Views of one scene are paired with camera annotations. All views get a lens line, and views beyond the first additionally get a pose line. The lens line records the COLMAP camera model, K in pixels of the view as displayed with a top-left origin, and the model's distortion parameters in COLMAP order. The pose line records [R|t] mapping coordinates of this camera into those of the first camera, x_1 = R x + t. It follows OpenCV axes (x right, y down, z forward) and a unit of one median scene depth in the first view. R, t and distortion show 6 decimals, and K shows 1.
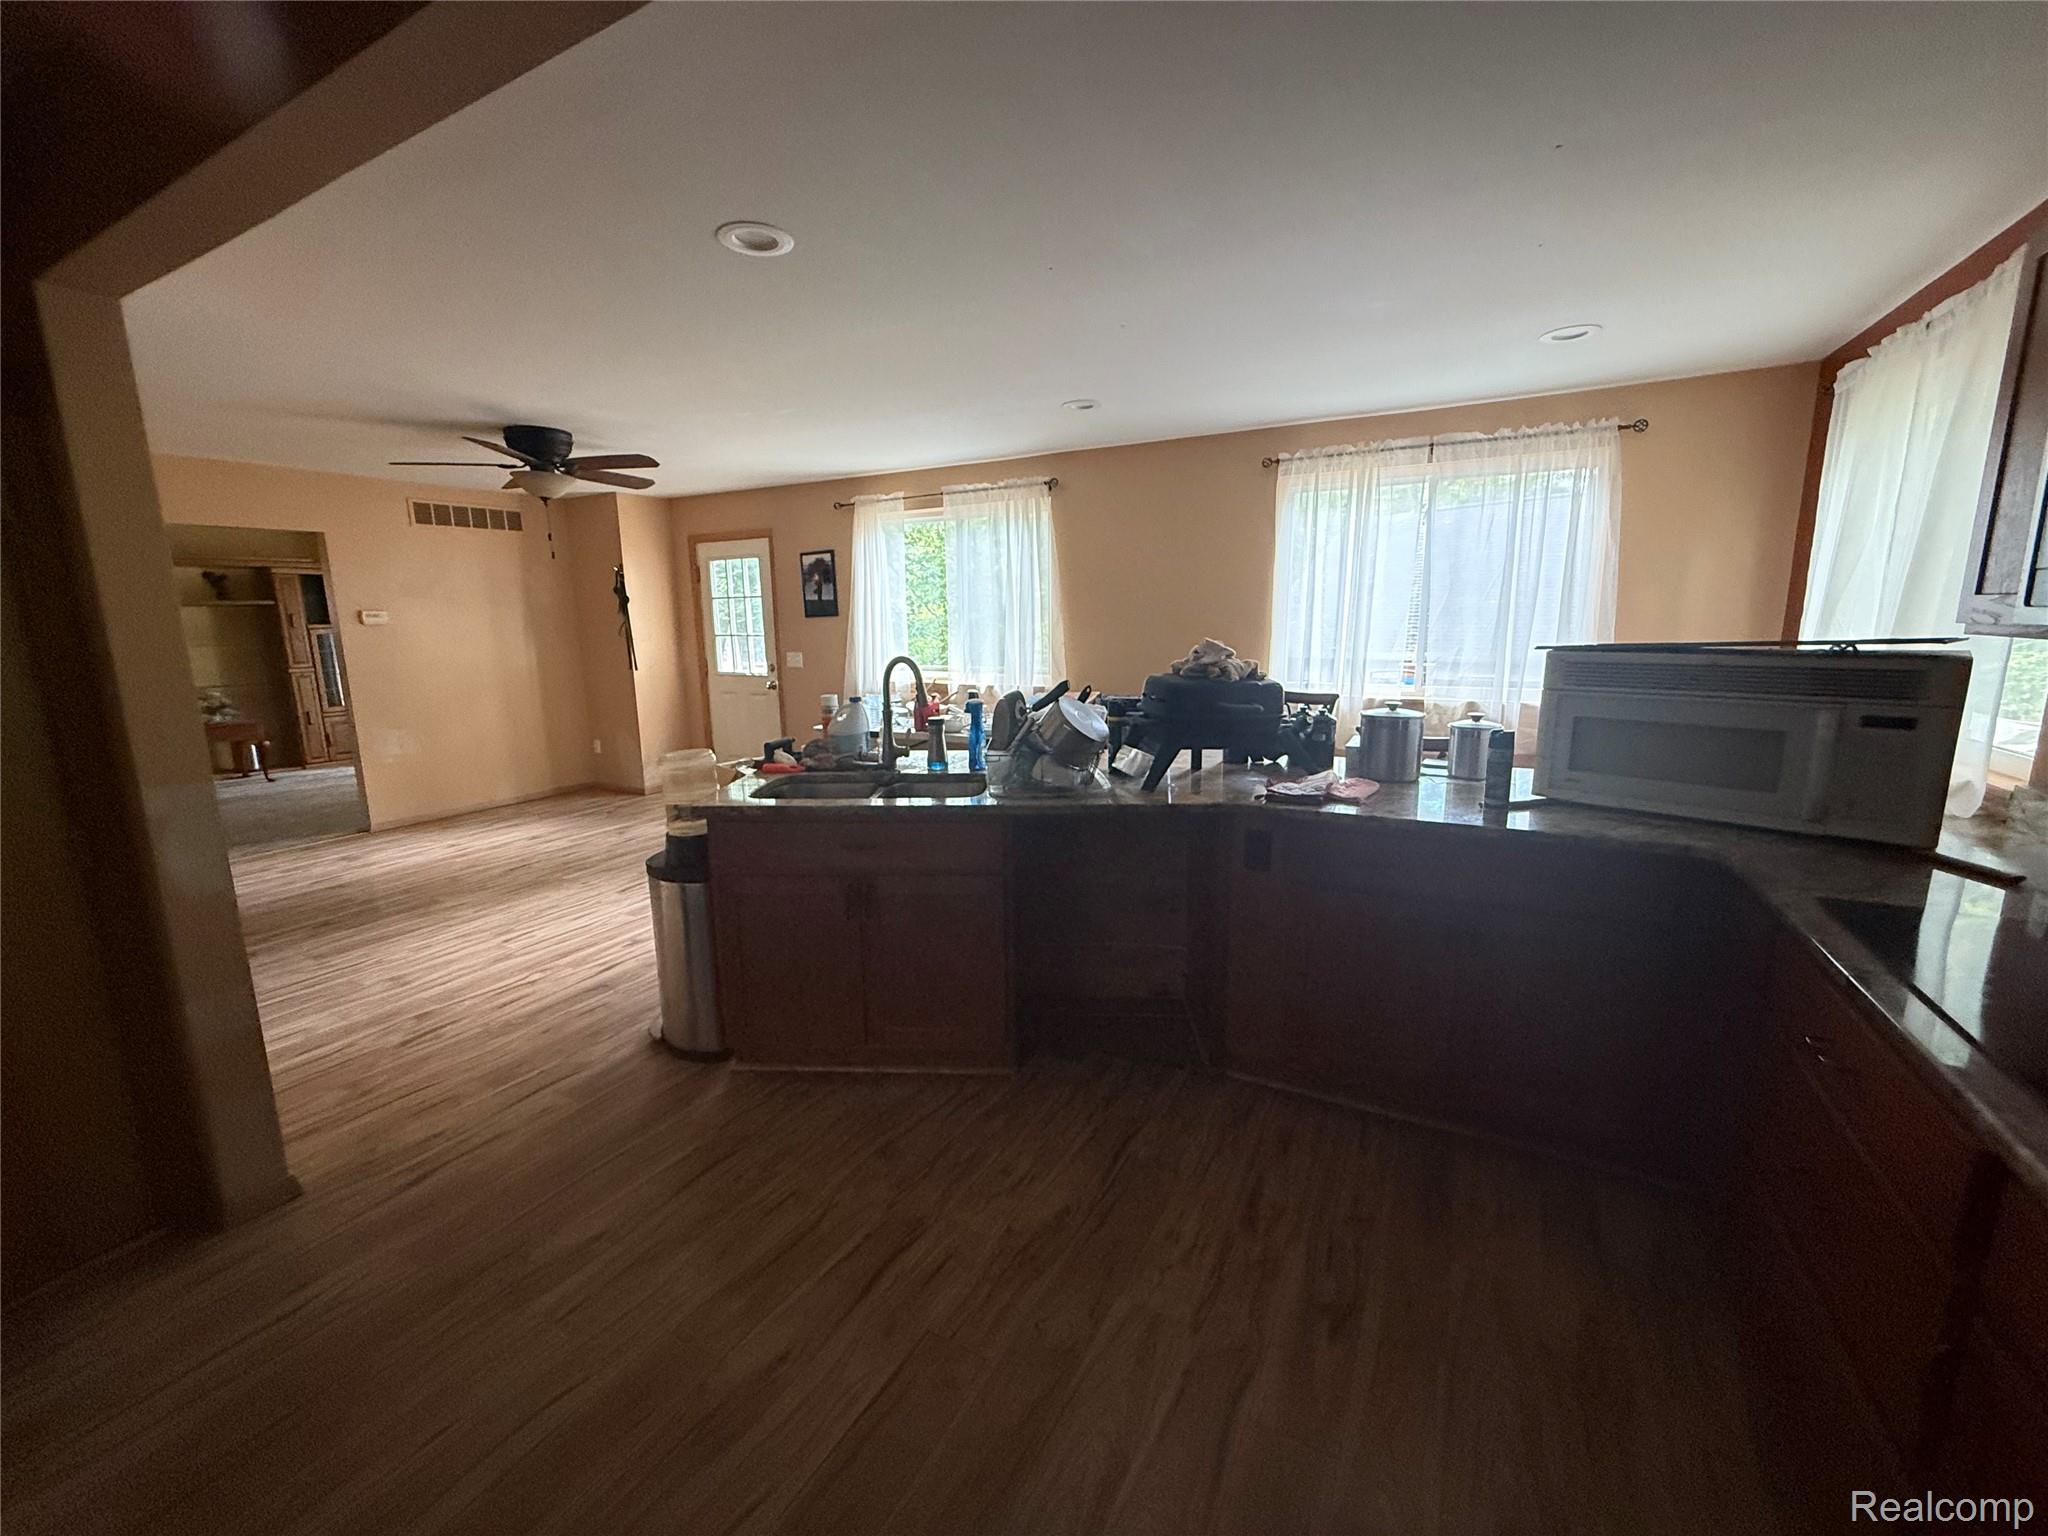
lens RADIAL K [[822.4, 0, 1028.8], [0, 822.4, 767.7], [0, 0, 1]] dist [0.002097, -0.000025]
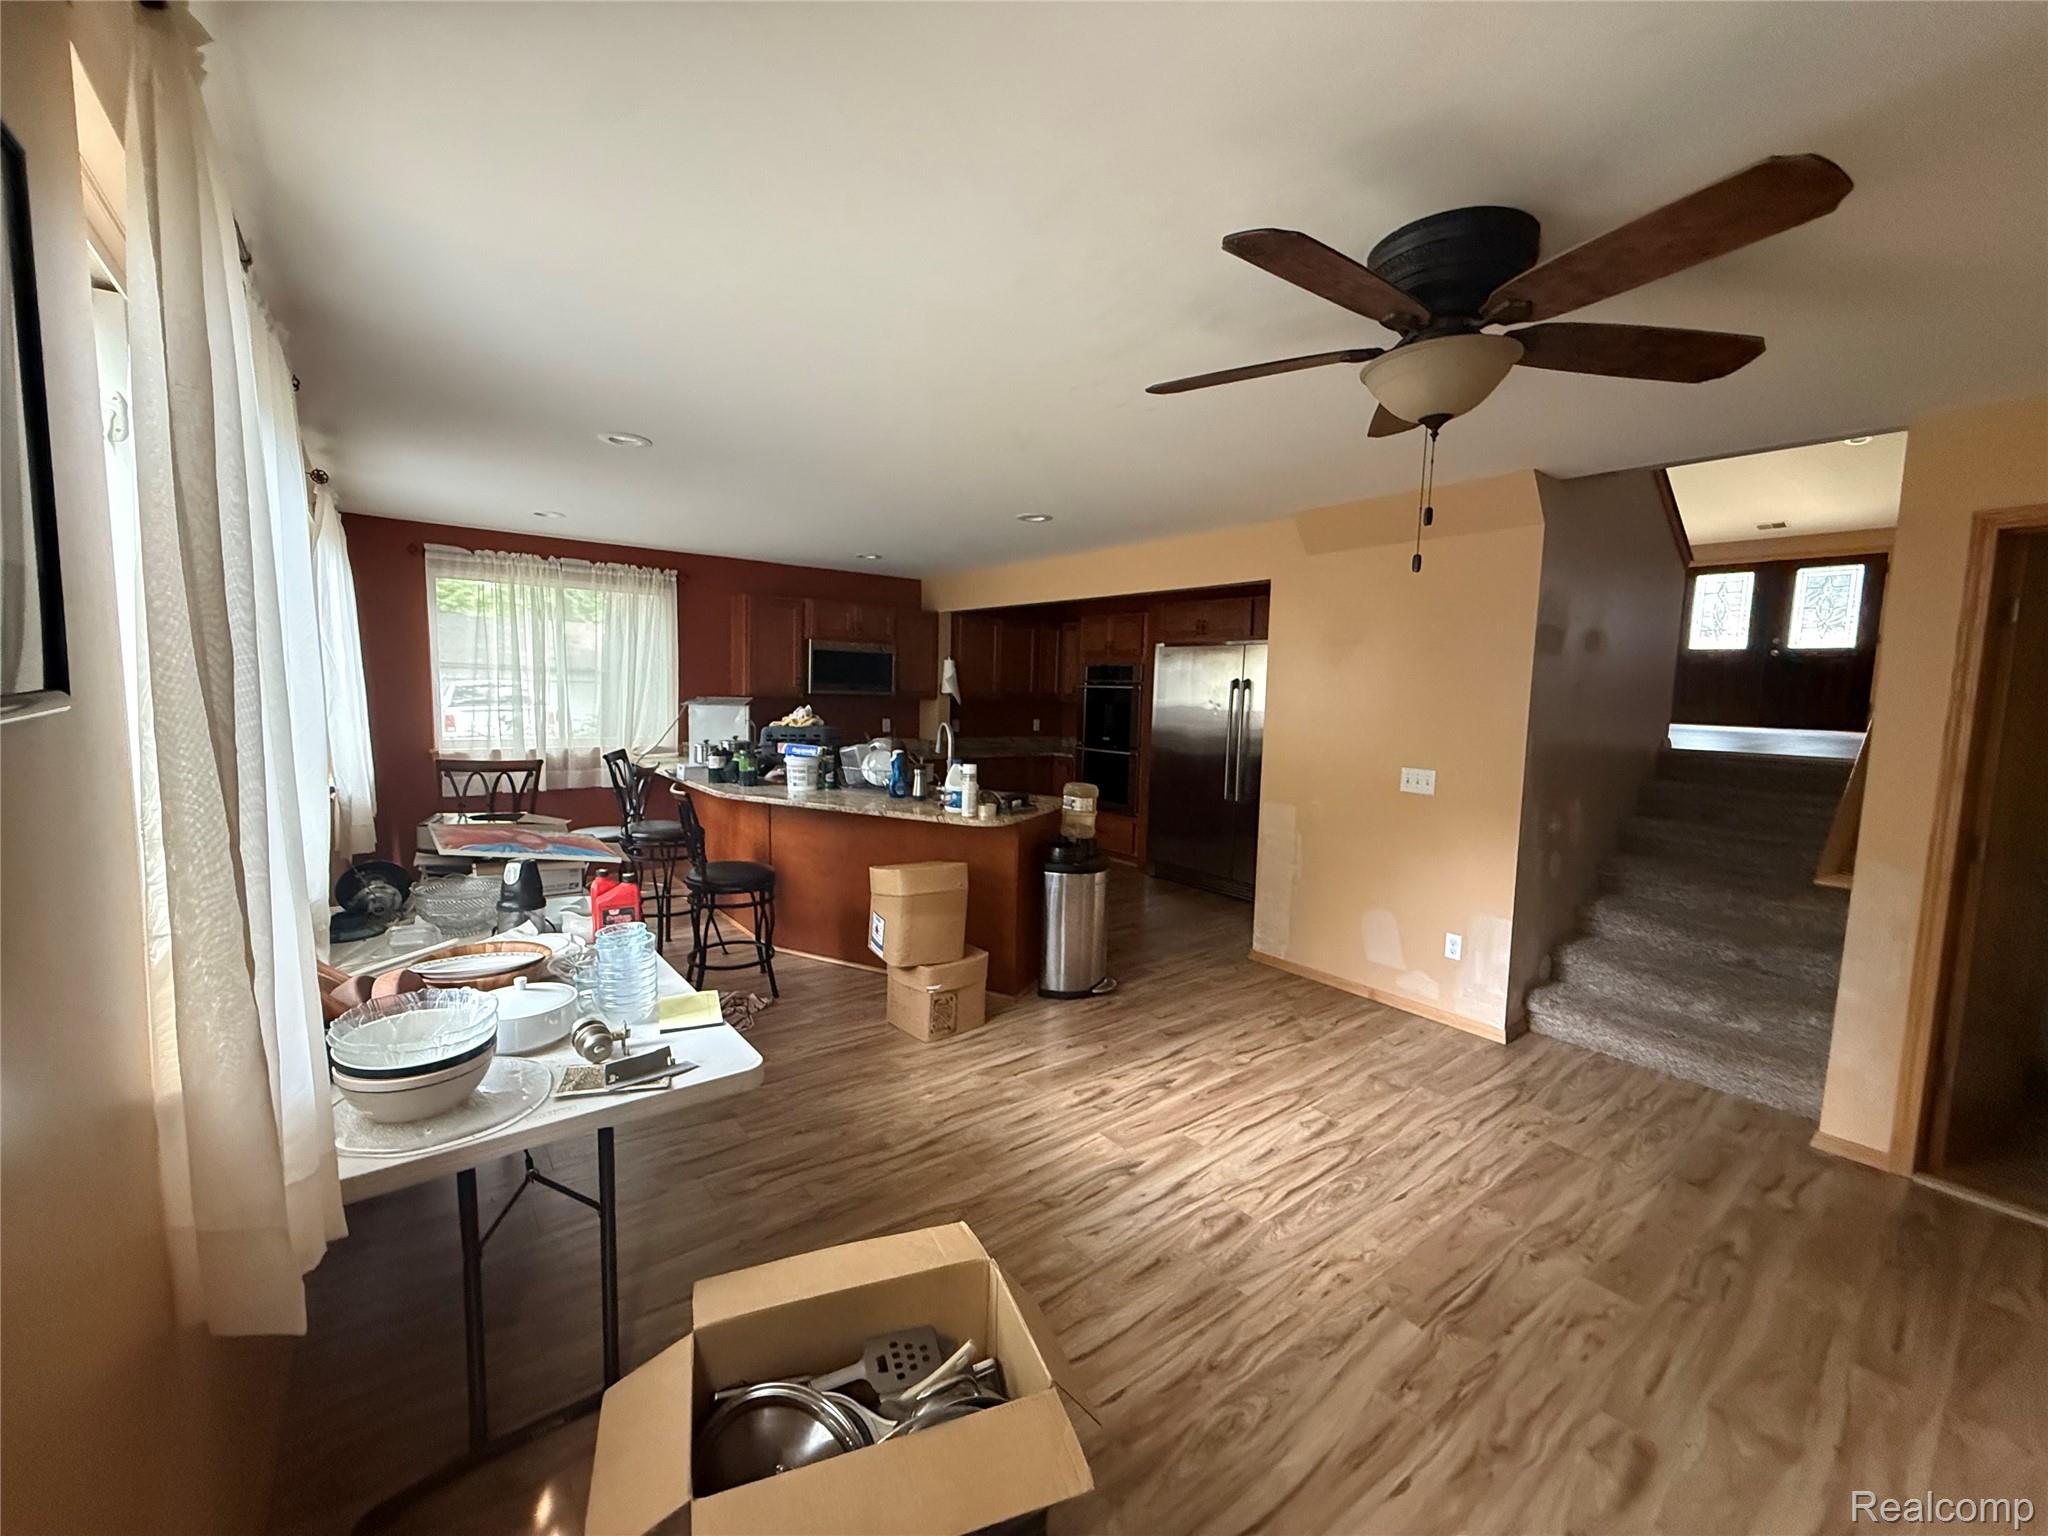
lens RADIAL K [[822.4, 0, 1025.7], [0, 822.4, 769.1], [0, 0, 1]] dist [0.002097, -0.000025]
pose [[-0.916952, -0.050526, 0.395785, -0.625760], [0.058412, 0.964264, 0.258425, -0.303181], [-0.394698, 0.260082, -0.881233, 1.609642]]
